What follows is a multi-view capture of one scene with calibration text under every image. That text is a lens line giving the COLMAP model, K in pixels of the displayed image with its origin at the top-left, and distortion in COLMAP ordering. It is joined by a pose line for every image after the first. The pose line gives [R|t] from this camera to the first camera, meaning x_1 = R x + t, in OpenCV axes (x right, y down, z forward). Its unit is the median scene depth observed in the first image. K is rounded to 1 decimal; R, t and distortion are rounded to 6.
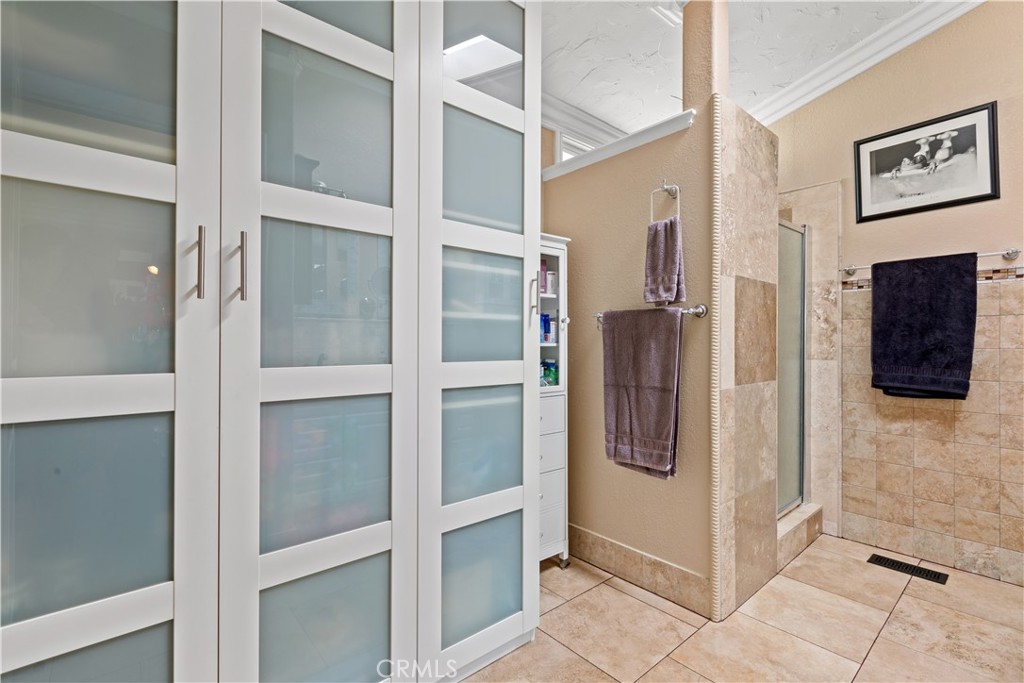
lens RADIAL K [[458.9, 0, 514.3], [0, 458.9, 341.7], [0, 0, 1]] dist [0.000526, -0.000945]
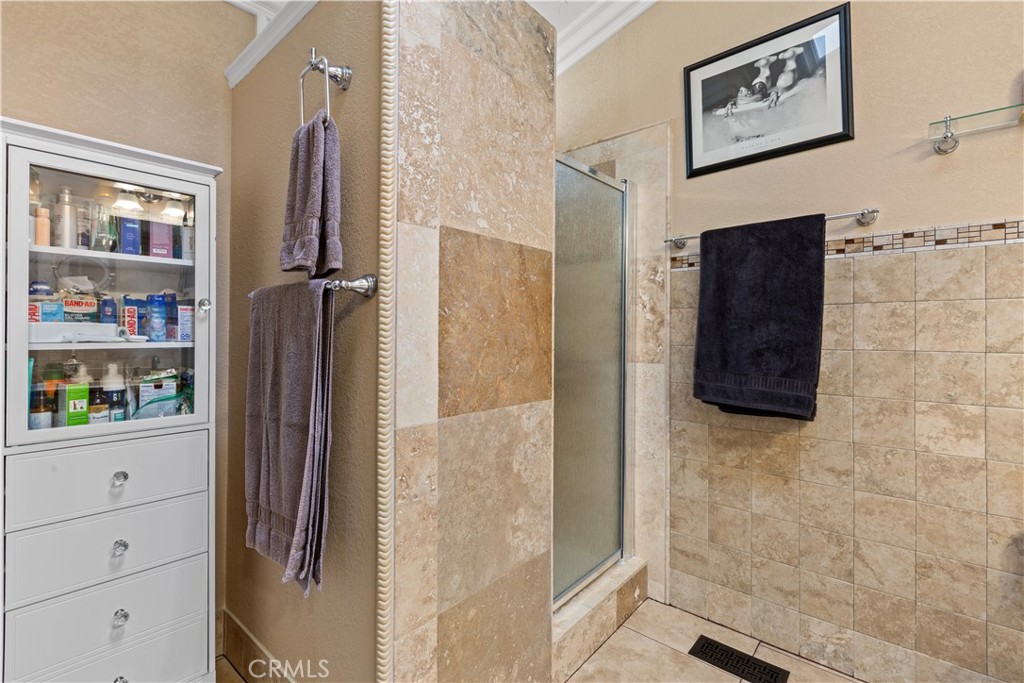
lens RADIAL K [[458.9, 0, 509.6], [0, 458.9, 332.2], [0, 0, 1]] dist [0.000526, -0.000945]
pose [[0.990019, 0.003379, 0.140895, 0.402554], [-0.002873, 0.999989, -0.003792, -0.007733], [-0.140907, 0.003349, 0.990017, 0.346750]]
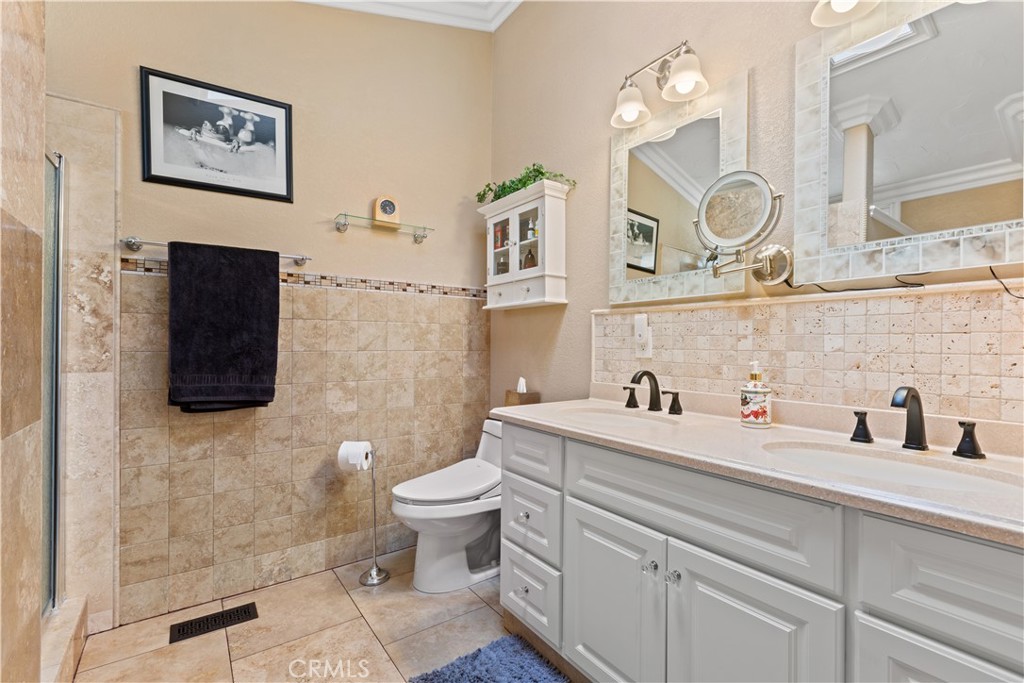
lens RADIAL K [[458.9, 0, 516.7], [0, 458.9, 343.0], [0, 0, 1]] dist [0.000526, -0.000945]
pose [[0.092172, -0.002190, 0.995741, 0.088404], [-0.006391, 0.999976, 0.002791, -0.008899], [-0.995723, -0.006621, 0.092156, 0.385332]]
